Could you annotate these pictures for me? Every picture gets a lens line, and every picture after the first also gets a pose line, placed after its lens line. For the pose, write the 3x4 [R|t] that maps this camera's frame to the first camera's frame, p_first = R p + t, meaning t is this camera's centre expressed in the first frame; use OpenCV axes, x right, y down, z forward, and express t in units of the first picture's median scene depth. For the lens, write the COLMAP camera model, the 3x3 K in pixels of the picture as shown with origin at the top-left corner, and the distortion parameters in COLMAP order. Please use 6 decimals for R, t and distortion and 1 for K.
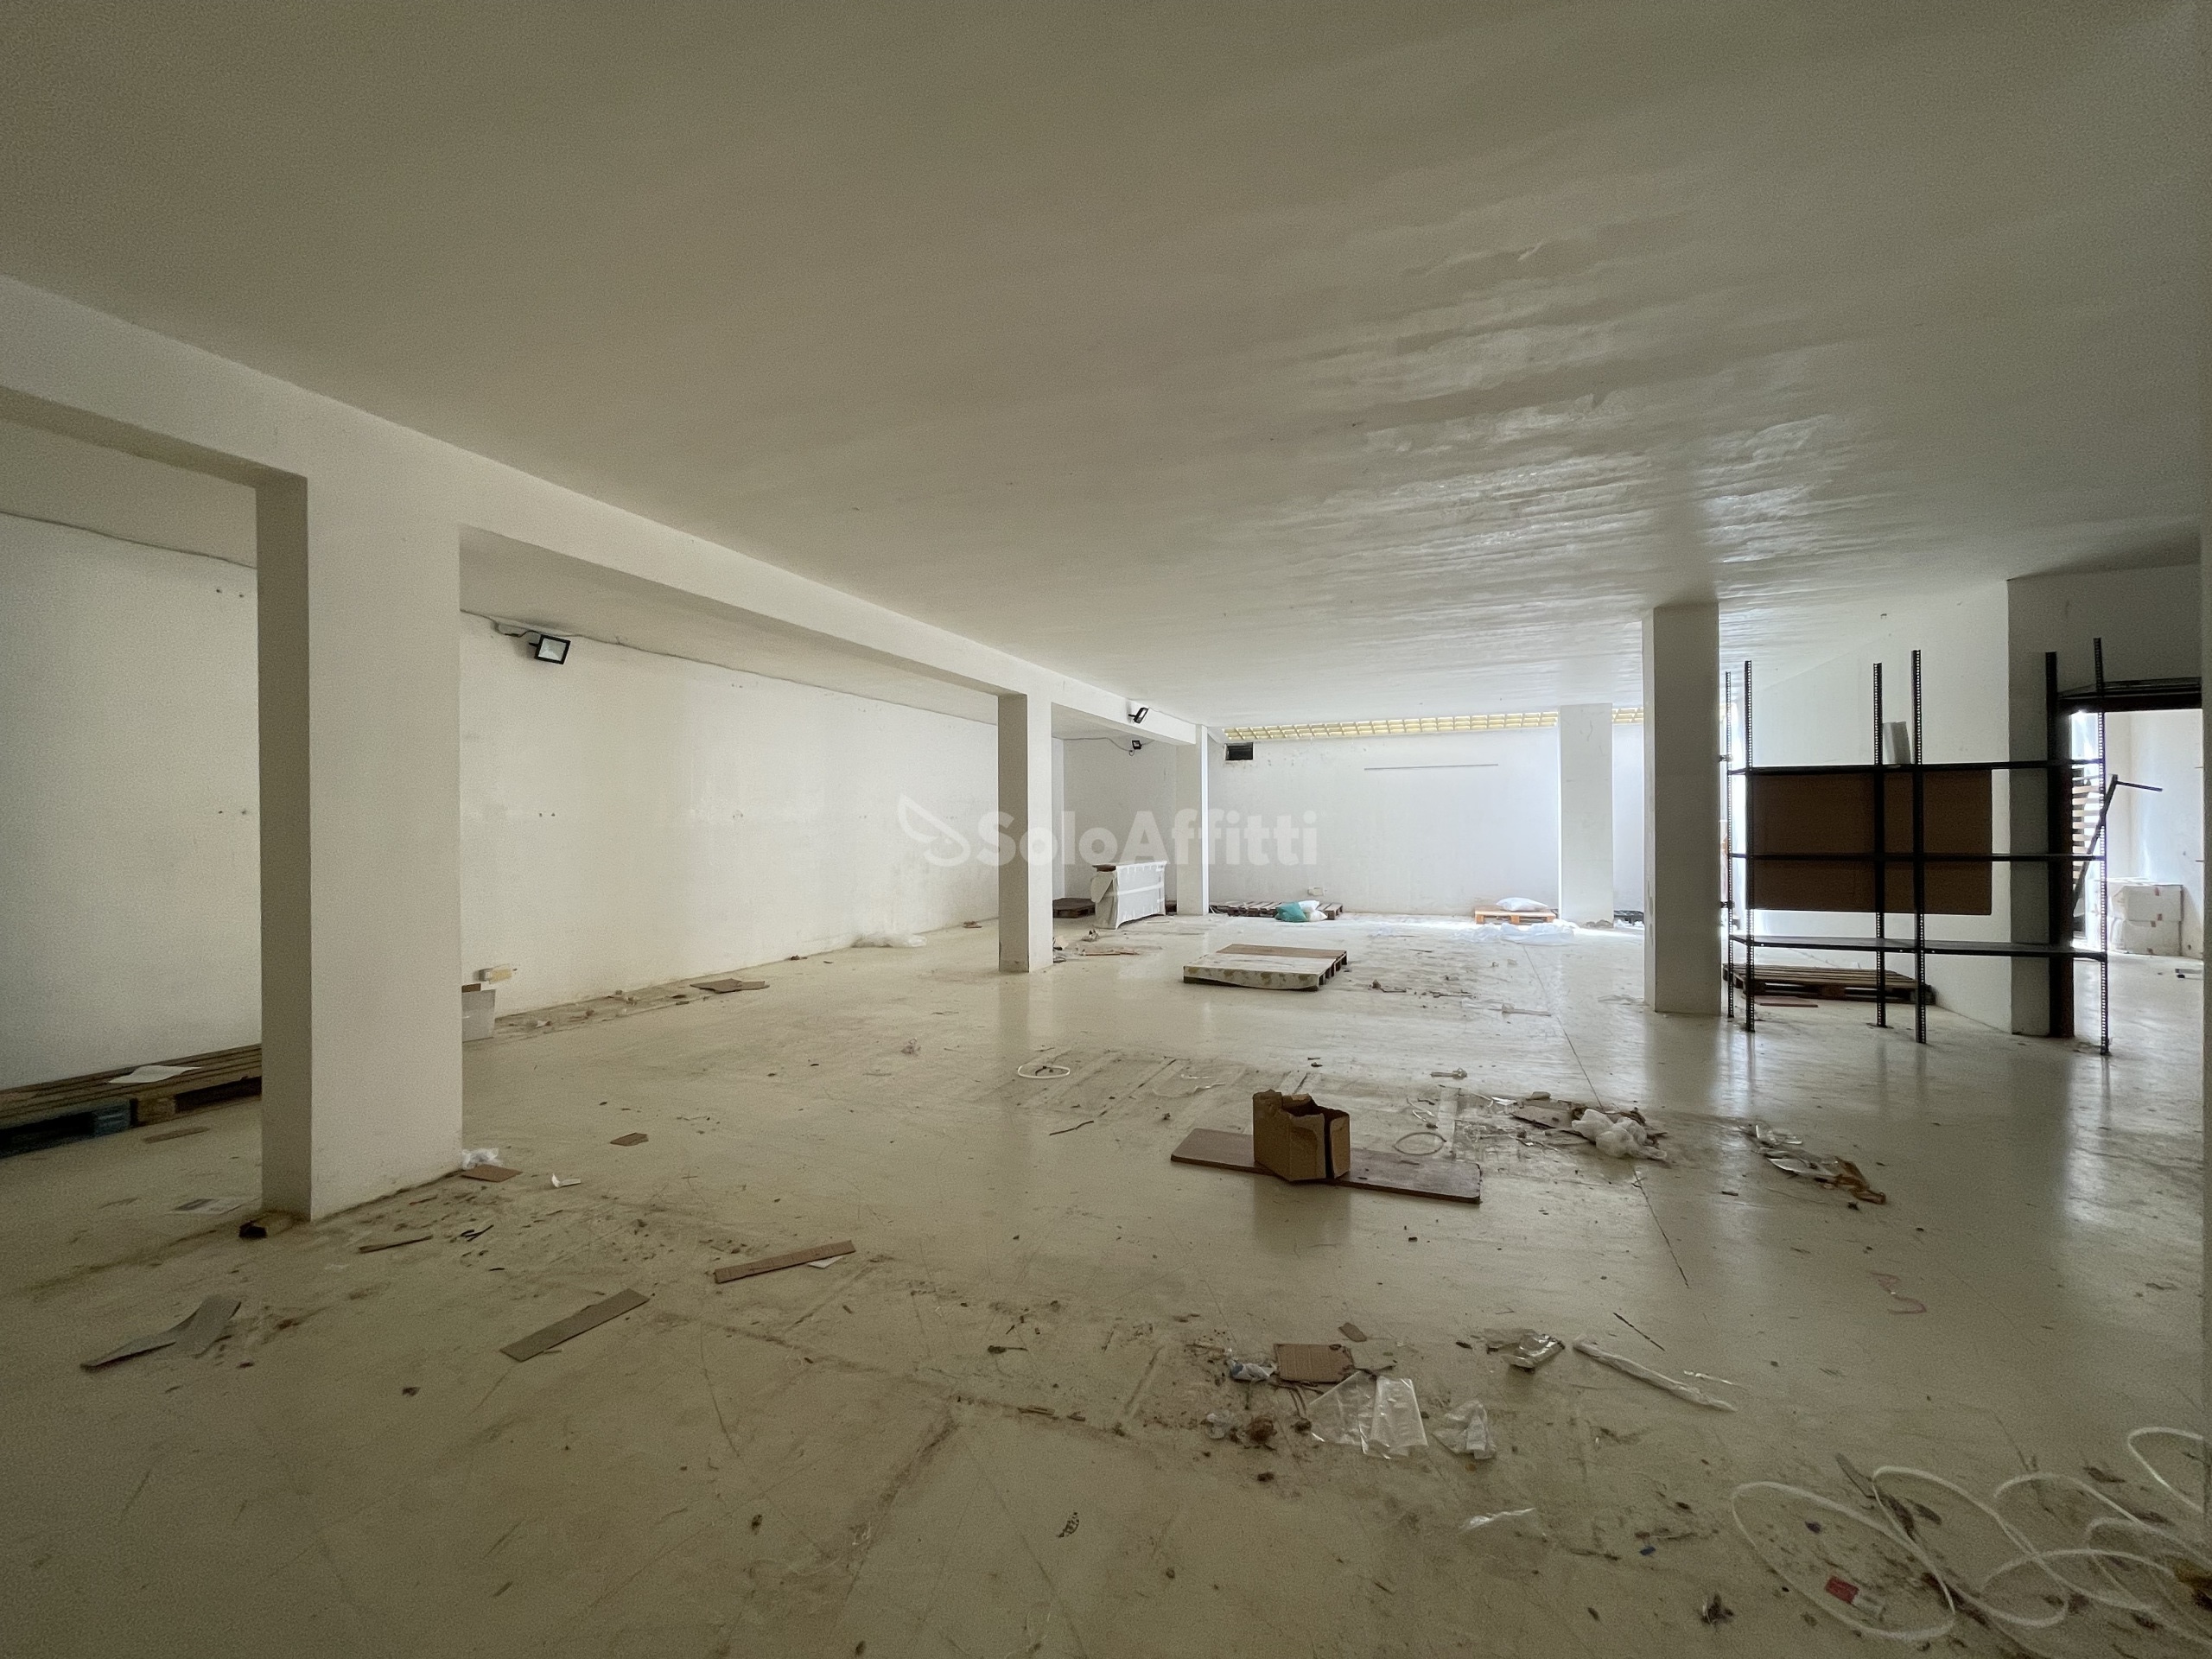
lens RADIAL K [[885.3, 0, 1105.2], [0, 885.3, 827.1], [0, 0, 1]] dist [0.003702, -0.001016]
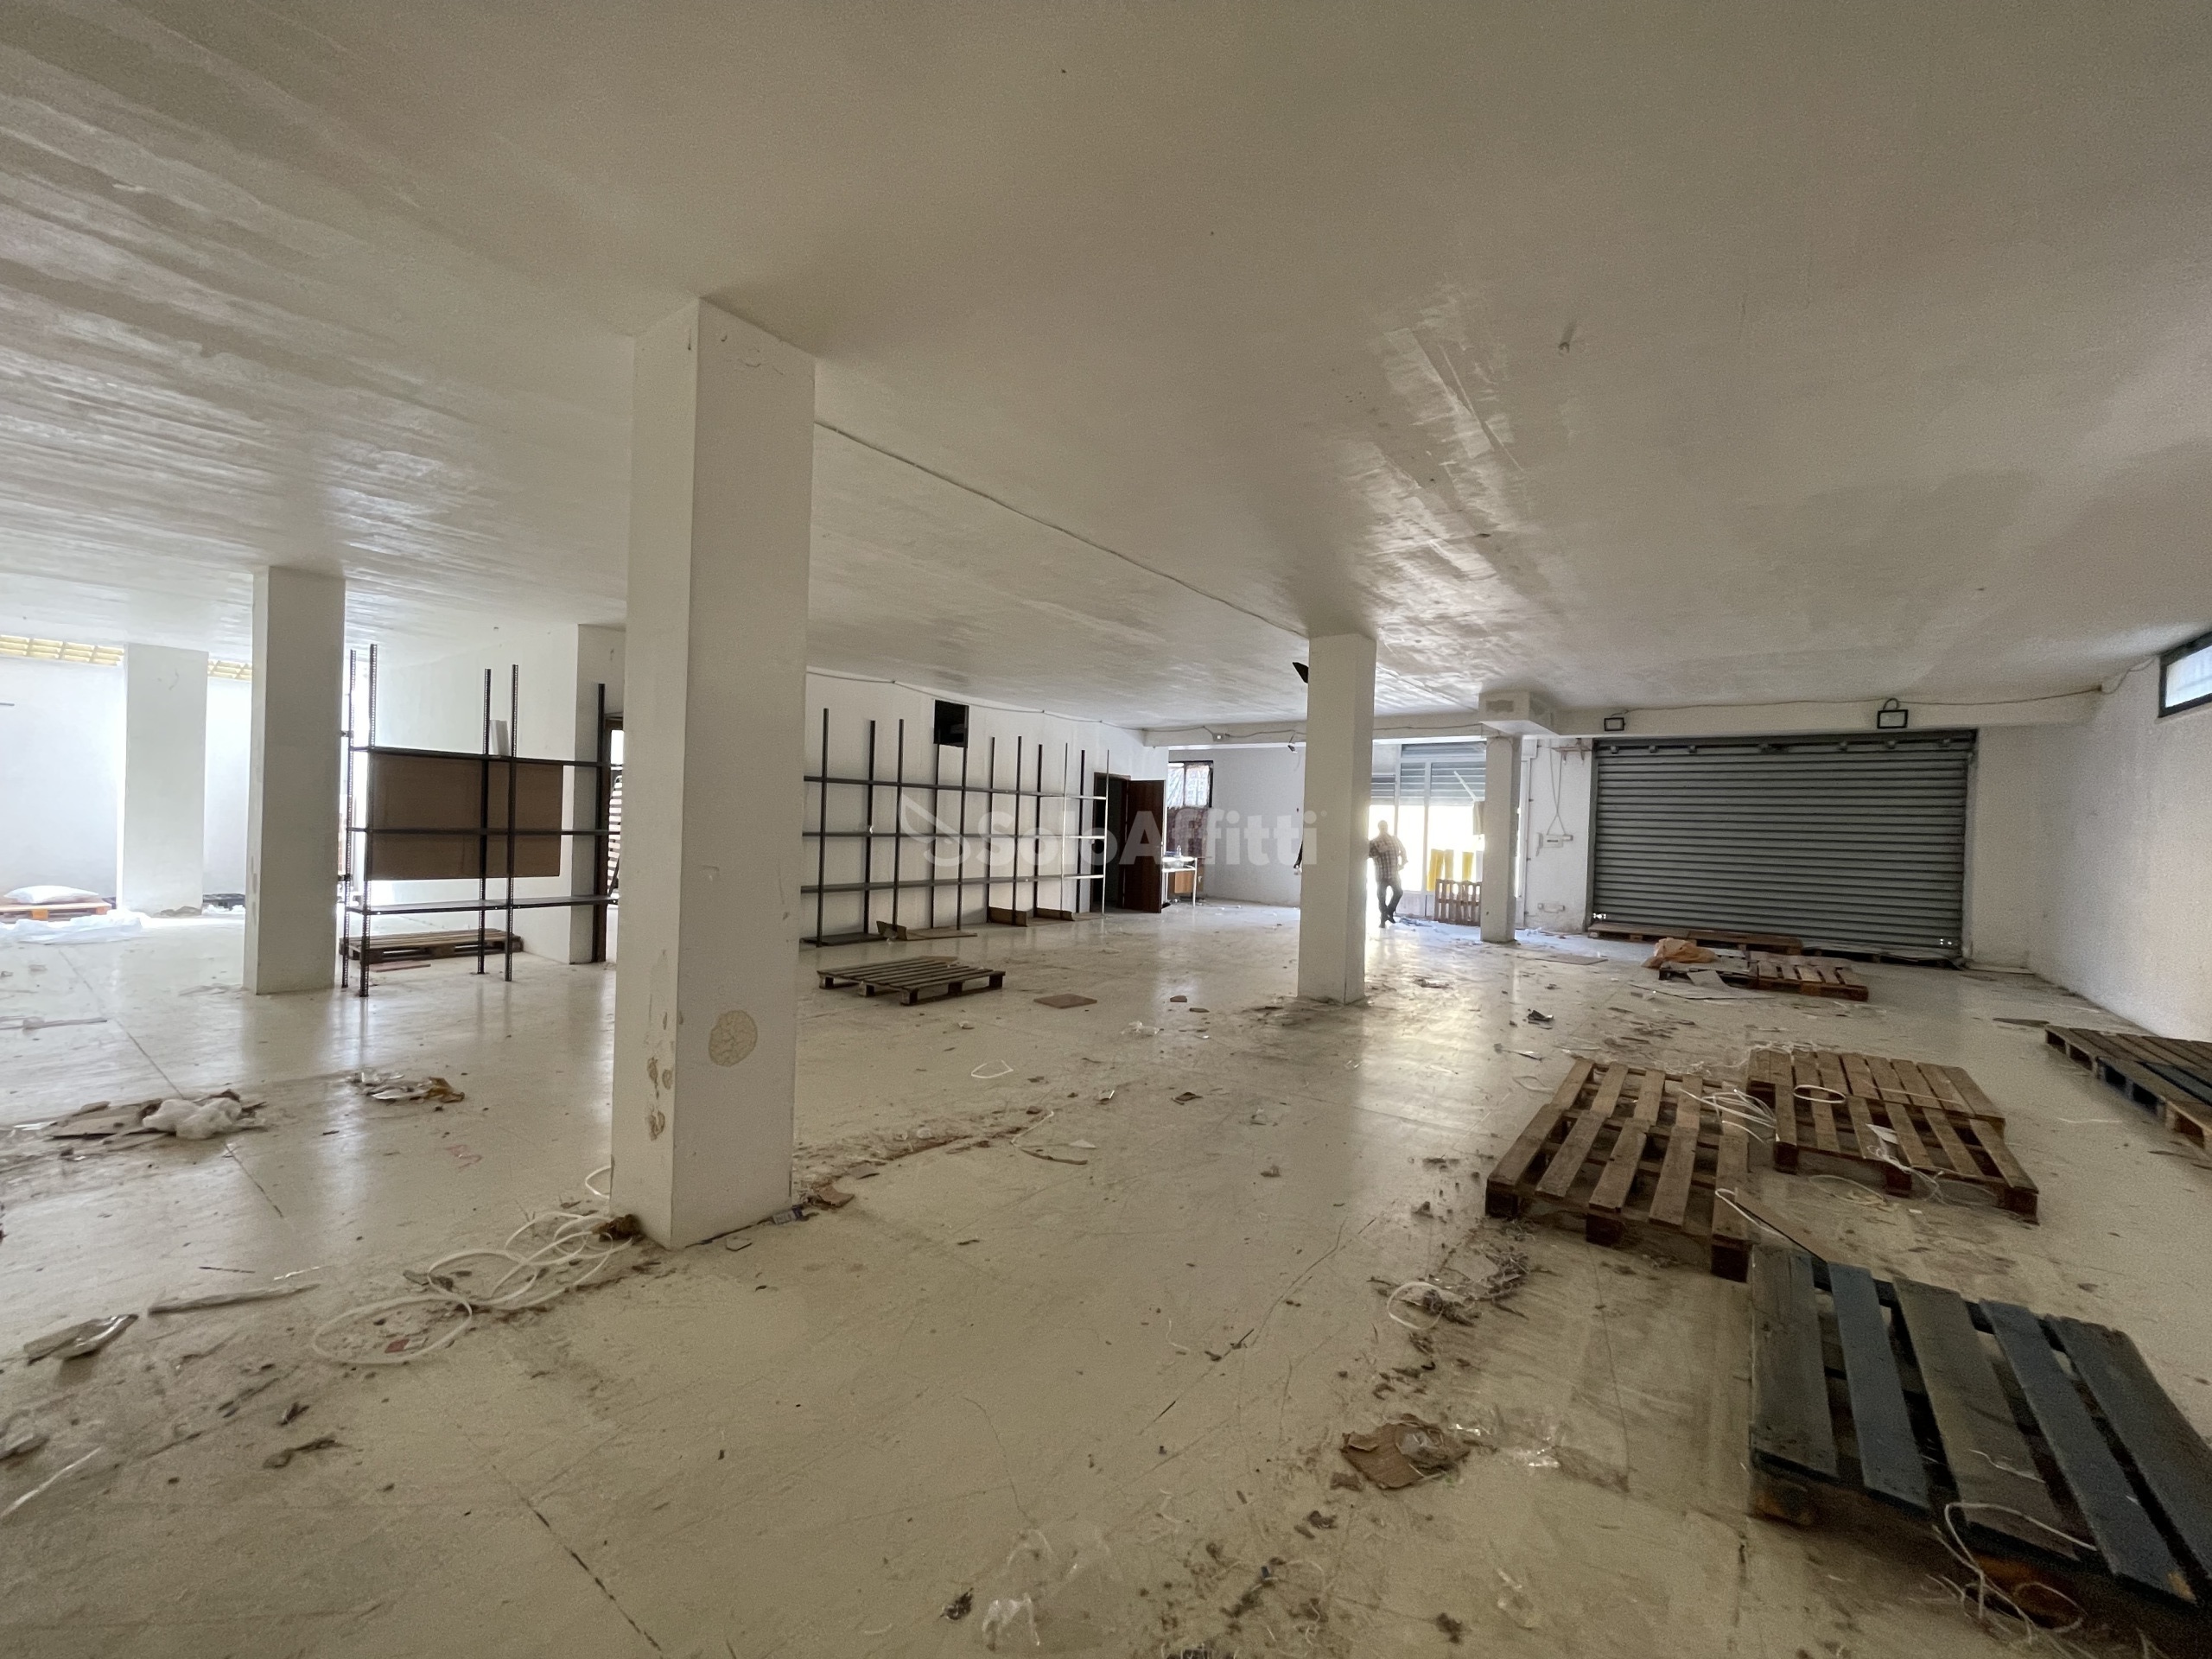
lens RADIAL K [[885.3, 0, 1110.1], [0, 885.3, 828.6], [0, 0, 1]] dist [0.003702, -0.001016]
pose [[0.251074, 0.008973, 0.967926, -0.092352], [-0.034863, 0.999392, -0.000221, 0.000645], [-0.967340, -0.033689, 0.251234, -0.150400]]
